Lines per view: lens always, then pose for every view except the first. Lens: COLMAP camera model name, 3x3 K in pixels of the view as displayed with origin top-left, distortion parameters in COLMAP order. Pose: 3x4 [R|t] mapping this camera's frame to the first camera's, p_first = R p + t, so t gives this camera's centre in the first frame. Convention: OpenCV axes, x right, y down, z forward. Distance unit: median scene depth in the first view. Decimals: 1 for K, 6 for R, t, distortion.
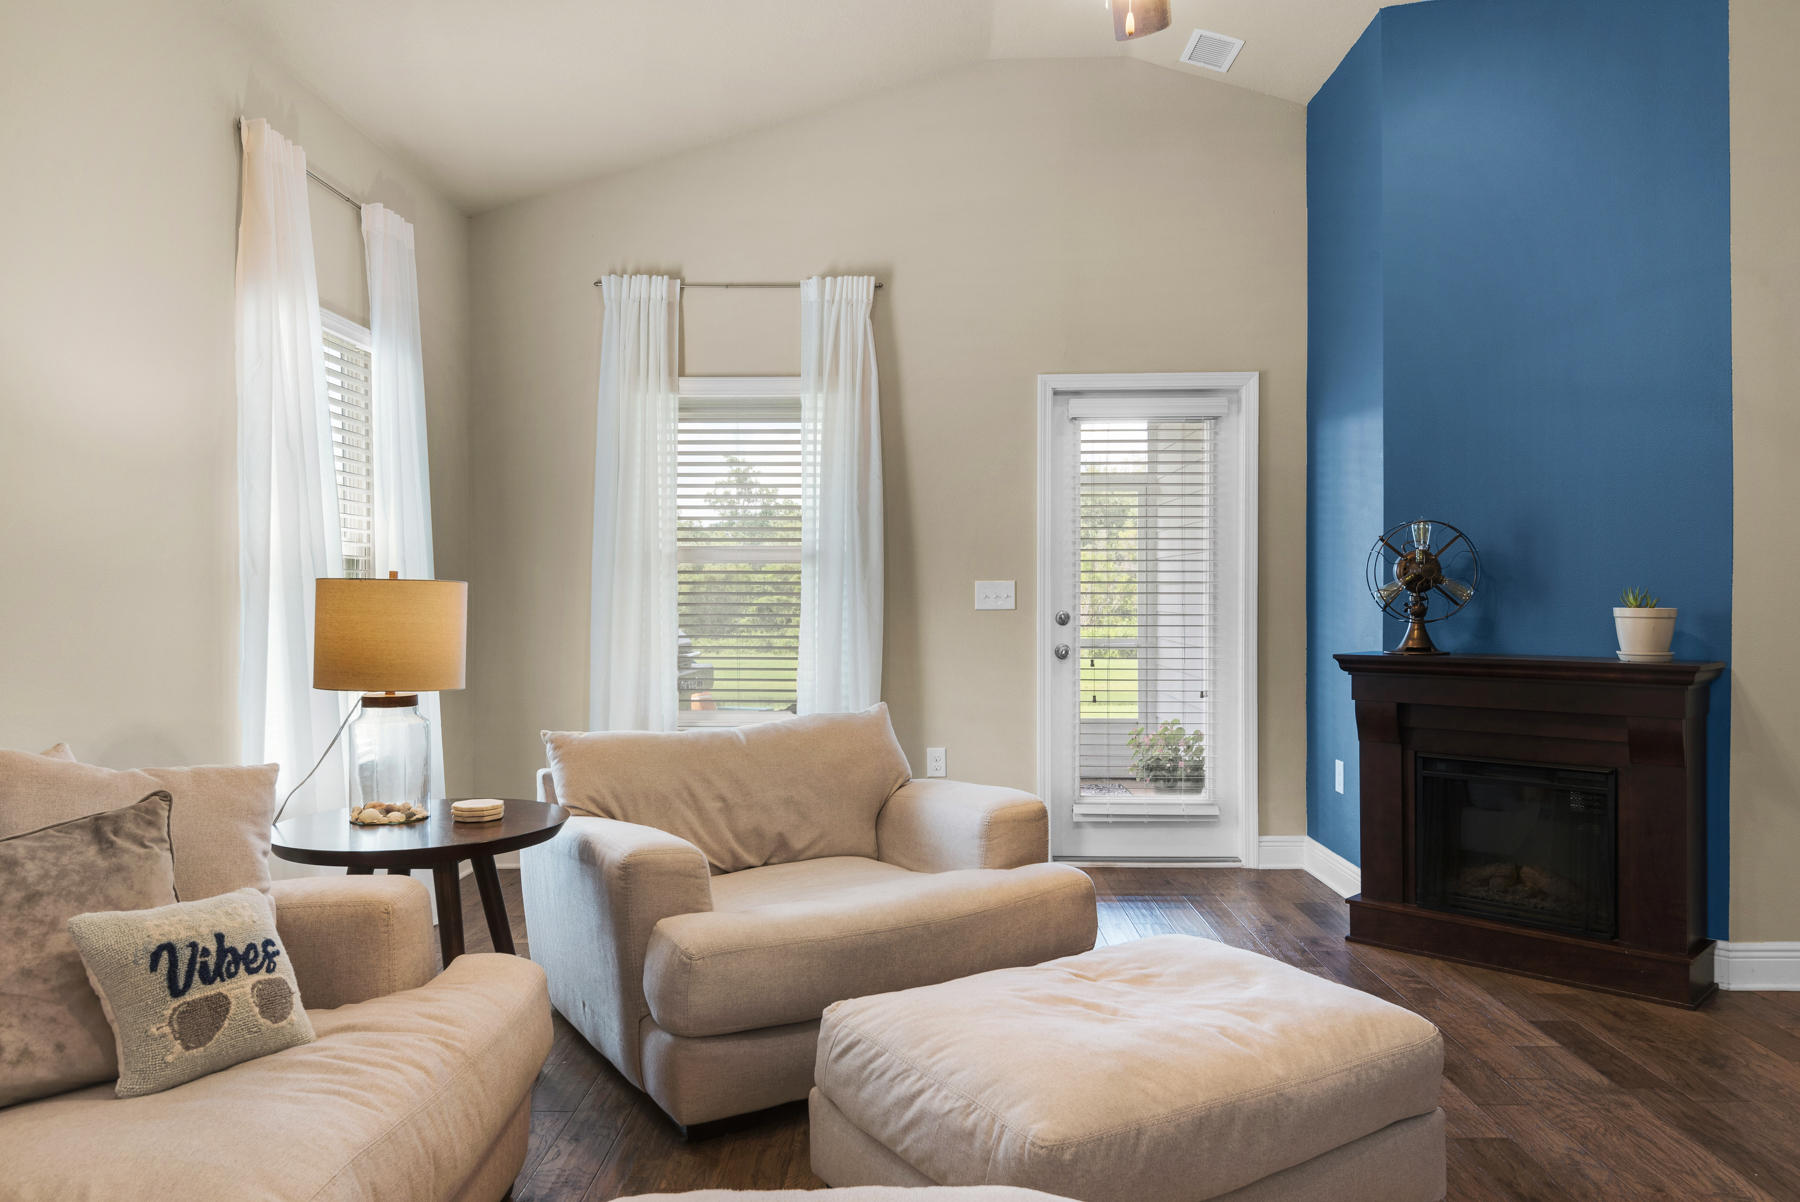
lens RADIAL K [[1230.2, 0, 900.0], [0, 1230.2, 601.0], [0, 0, 1]] dist [0.016735, -0.005792]
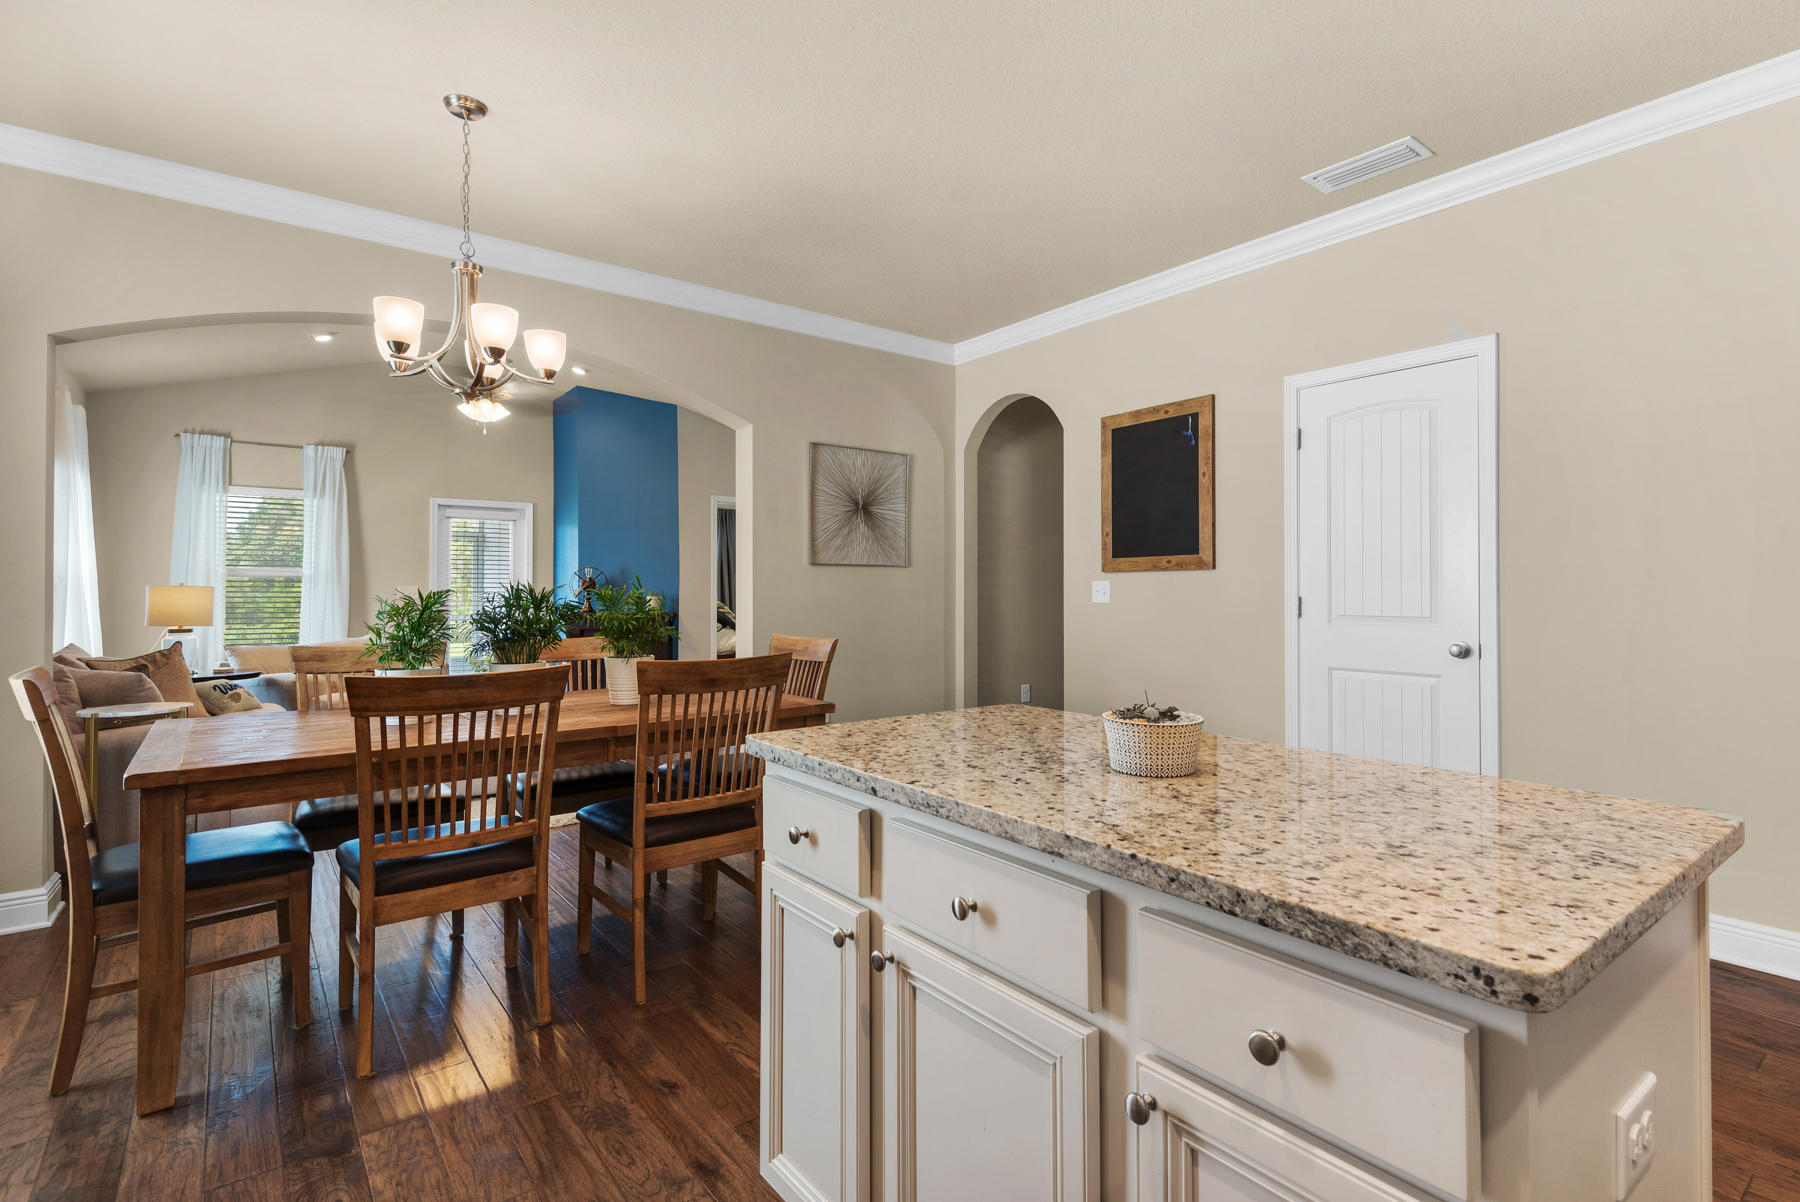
lens RADIAL K [[830.0, 0, 926.0], [0, 830.0, 587.5], [0, 0, 1]] dist [0.023839, -0.018703]
pose [[0.763606, 0.004865, 0.645664, -0.283533], [0.003242, 0.999930, -0.011369, 0.010030], [-0.645674, 0.010775, 0.763537, -1.192736]]
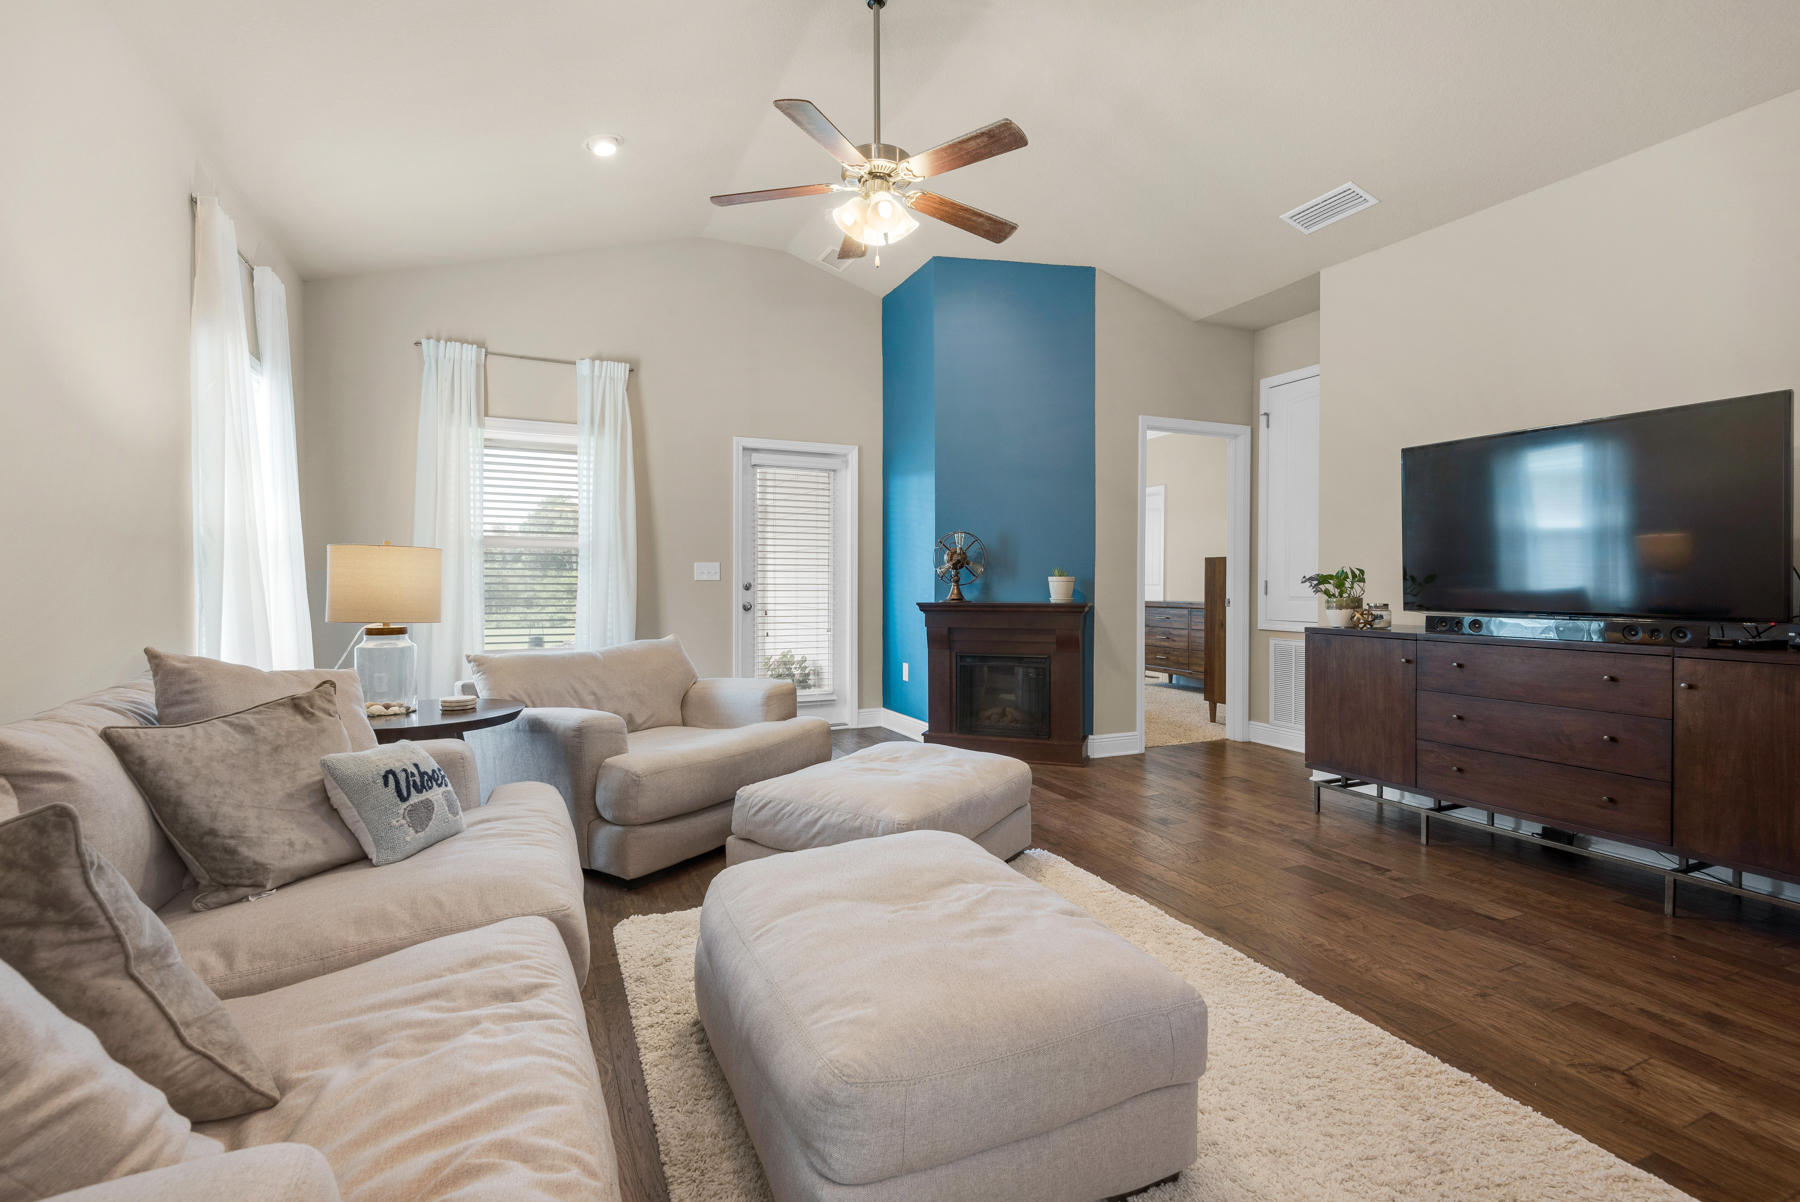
lens RADIAL K [[808.8, 0, 900.0], [0, 808.8, 601.0], [0, 0, 1]] dist [0.027936, -0.000218]
pose [[0.901022, -0.007262, 0.433712, -0.233460], [0.000279, 0.999869, 0.016161, 0.024836], [-0.433773, -0.014441, 0.900907, -0.100325]]
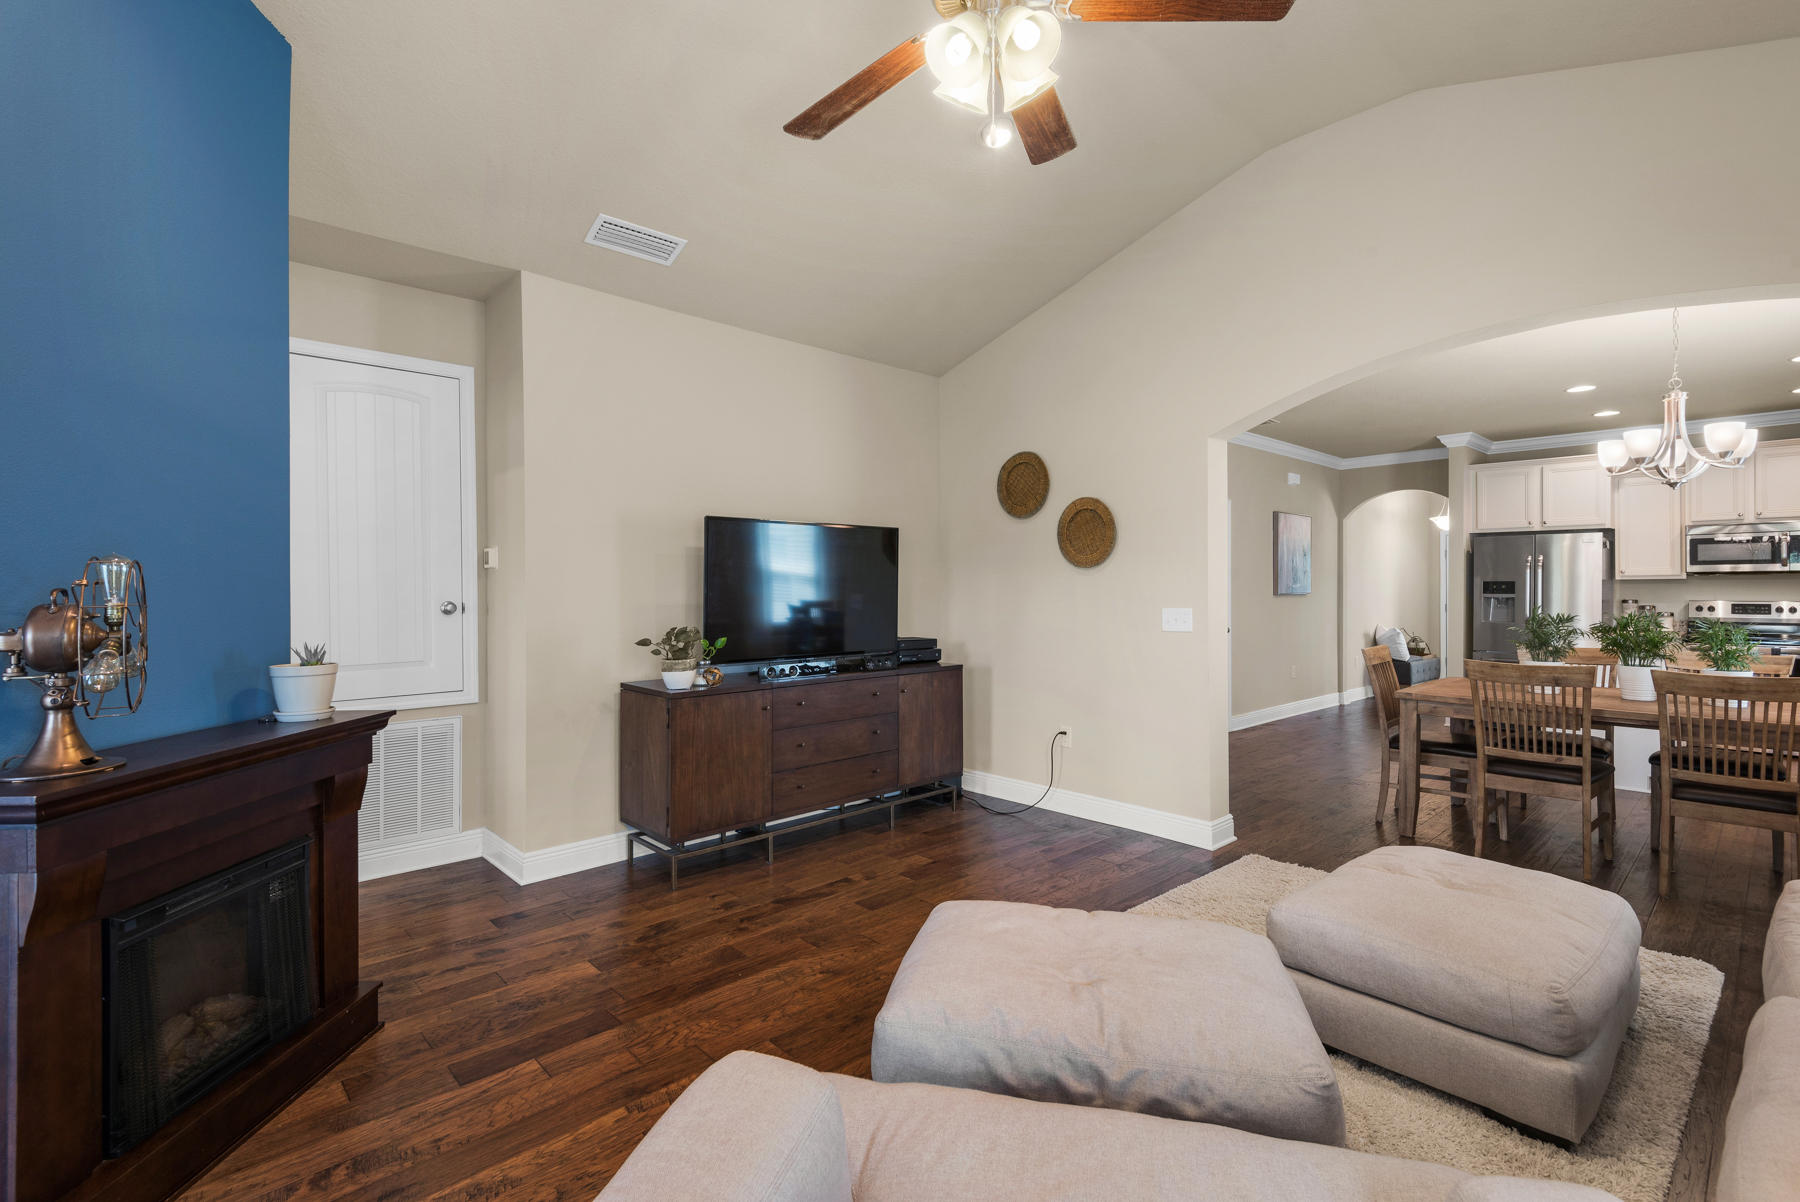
lens RADIAL K [[820.9, 0, 905.7], [0, 820.9, 579.9], [0, 0, 1]] dist [0.024602, -0.000119]
pose [[-0.695608, 0.009655, 0.718356, -0.210643], [0.008306, 0.999951, -0.005397, -0.055008], [-0.718373, 0.002212, -0.695655, 1.149798]]
